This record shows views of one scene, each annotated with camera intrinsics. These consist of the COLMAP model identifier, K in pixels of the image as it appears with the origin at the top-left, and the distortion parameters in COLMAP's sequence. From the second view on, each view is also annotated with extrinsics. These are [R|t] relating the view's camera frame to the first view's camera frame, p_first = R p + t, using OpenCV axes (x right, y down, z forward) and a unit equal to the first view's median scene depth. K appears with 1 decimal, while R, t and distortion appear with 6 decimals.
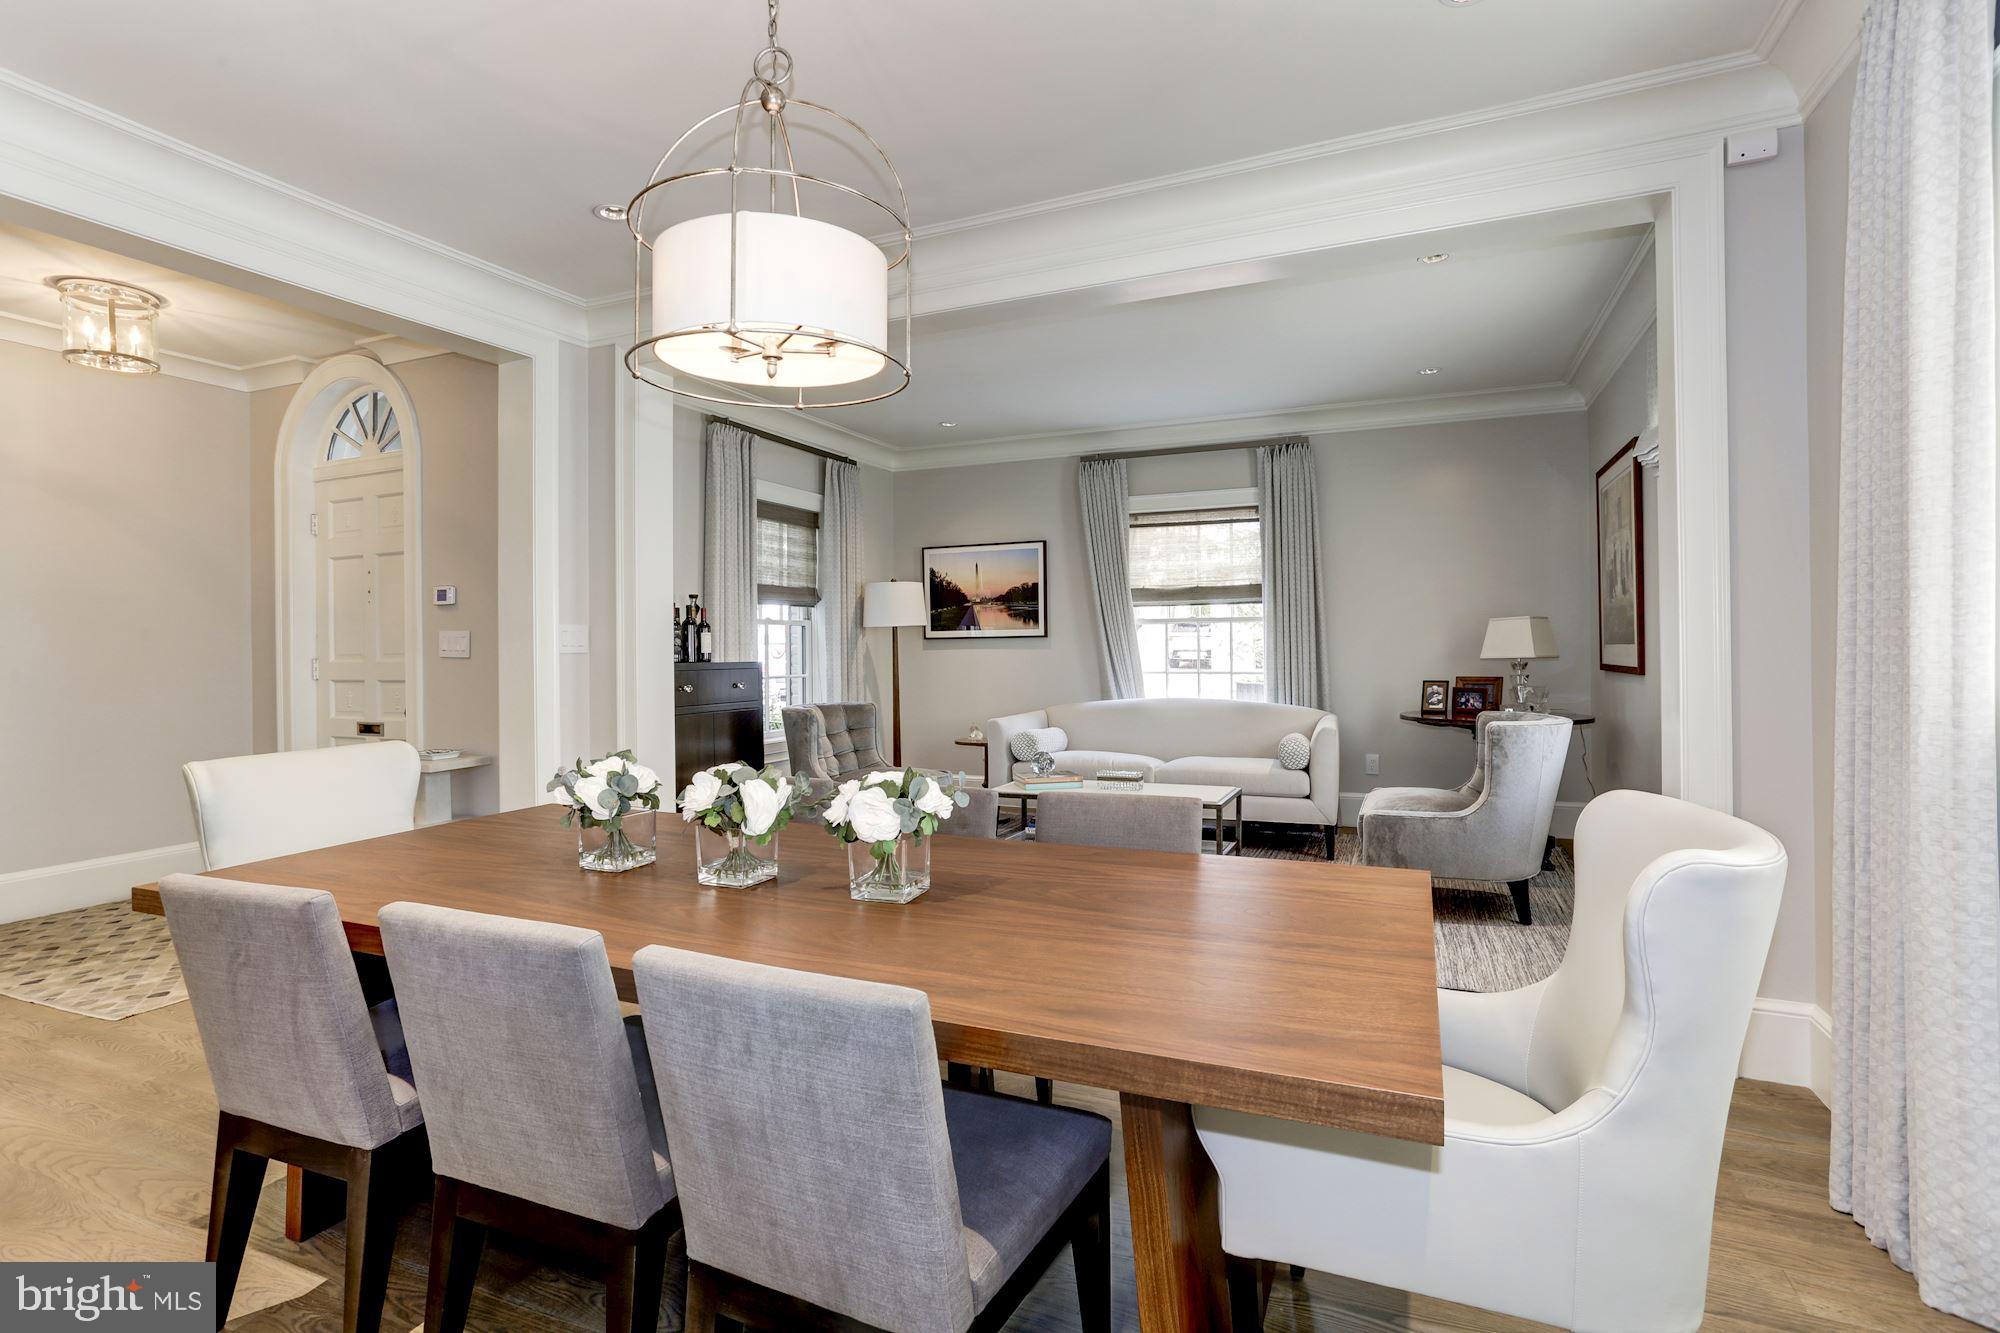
lens RADIAL K [[960.0, 0, 1010.7], [0, 960.0, 655.7], [0, 0, 1]] dist [-0.020419, 0.001145]
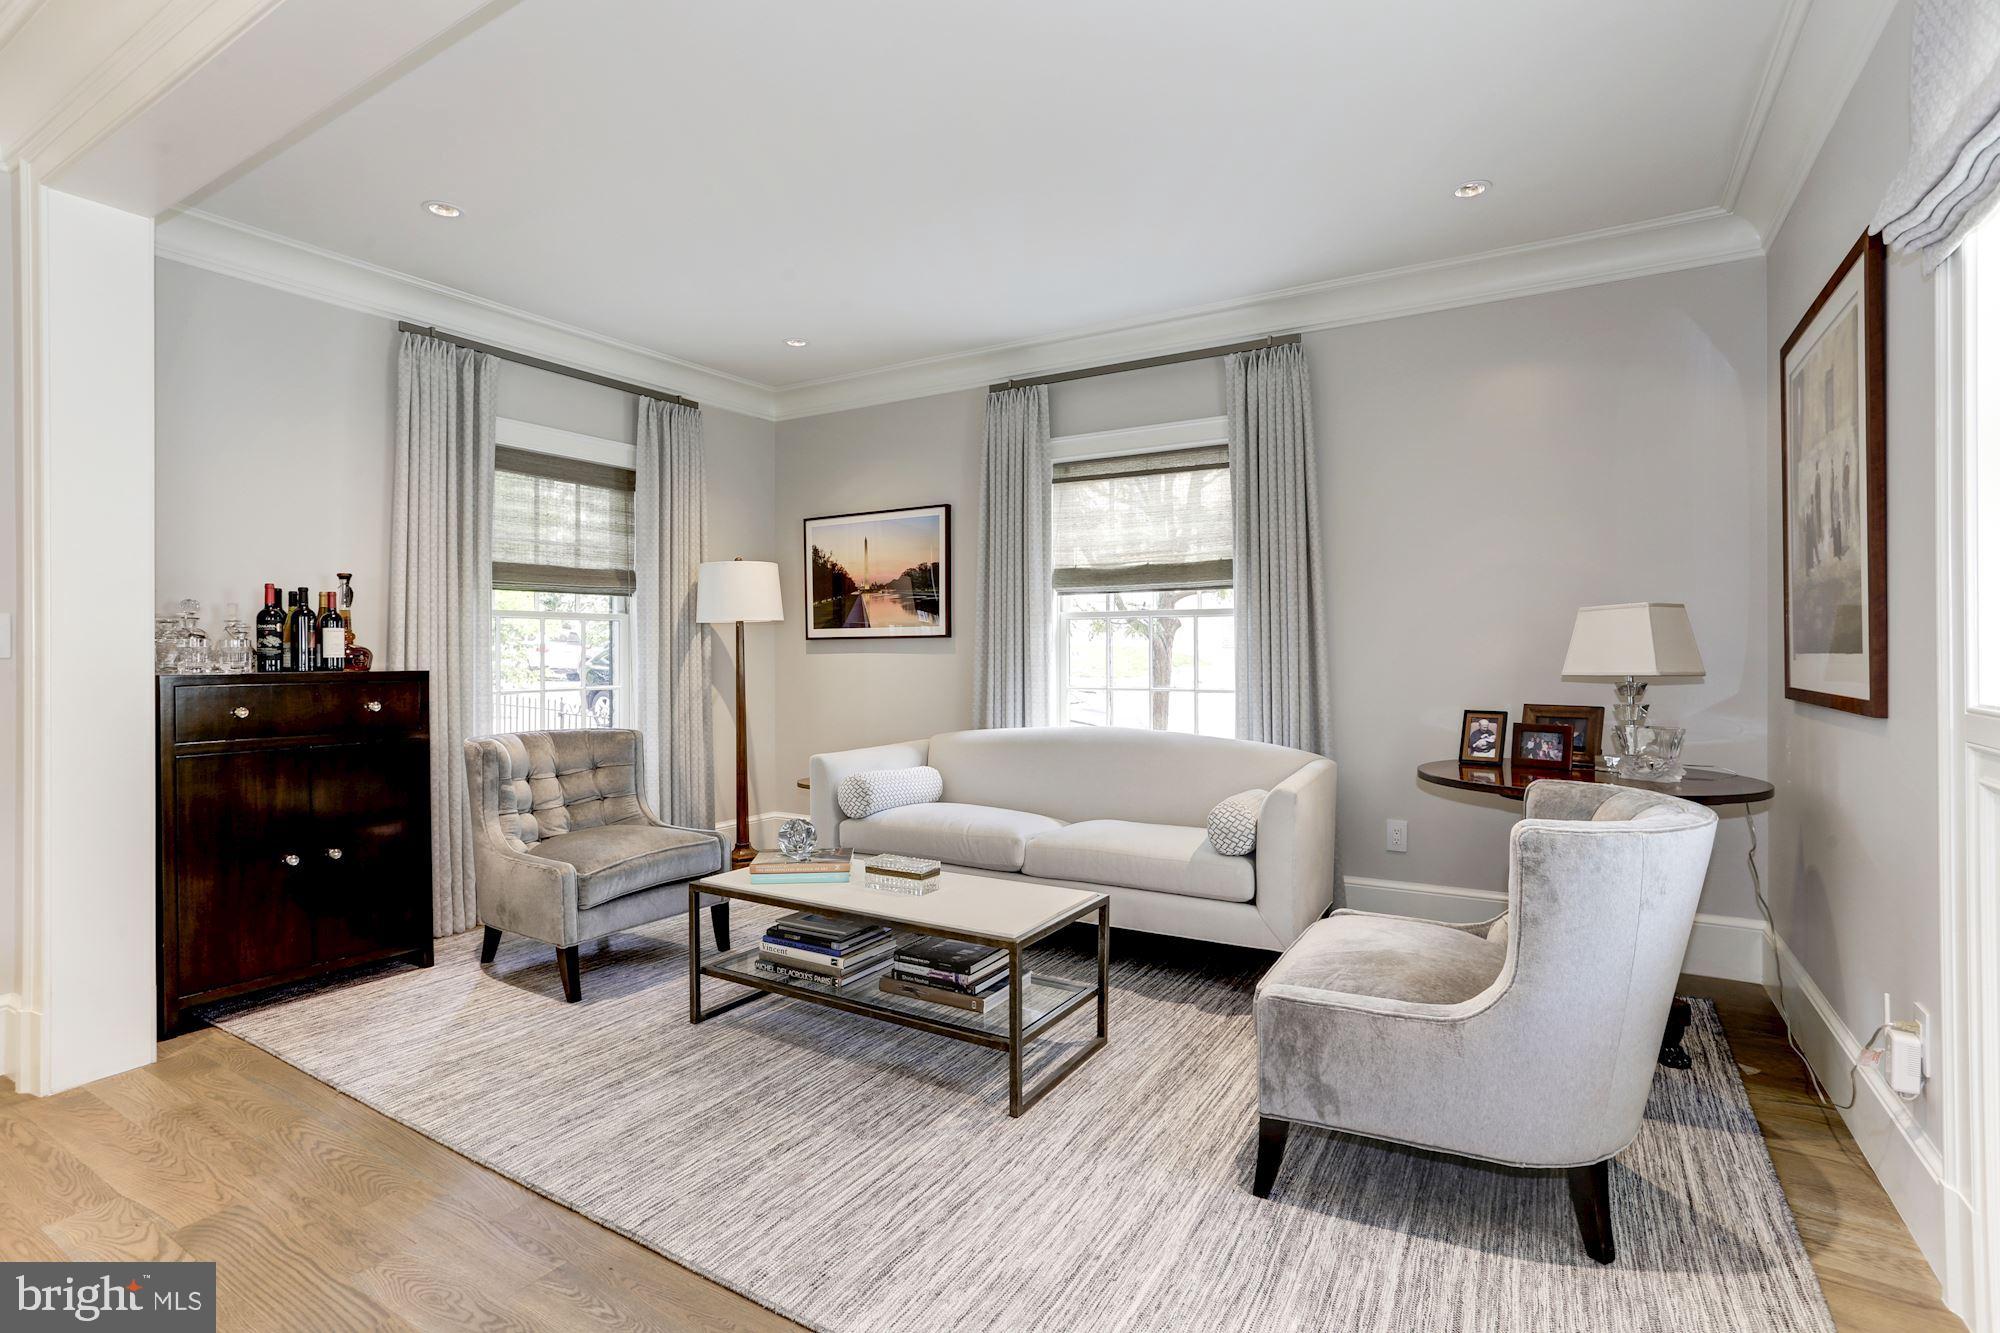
lens RADIAL K [[960.0, 0, 996.5], [0, 960.0, 661.6], [0, 0, 1]] dist [-0.020419, 0.001145]
pose [[0.990147, 0.006739, -0.139870, 0.194230], [-0.006011, 0.999966, 0.005623, -0.005674], [0.139903, -0.004727, 0.990154, 0.314539]]
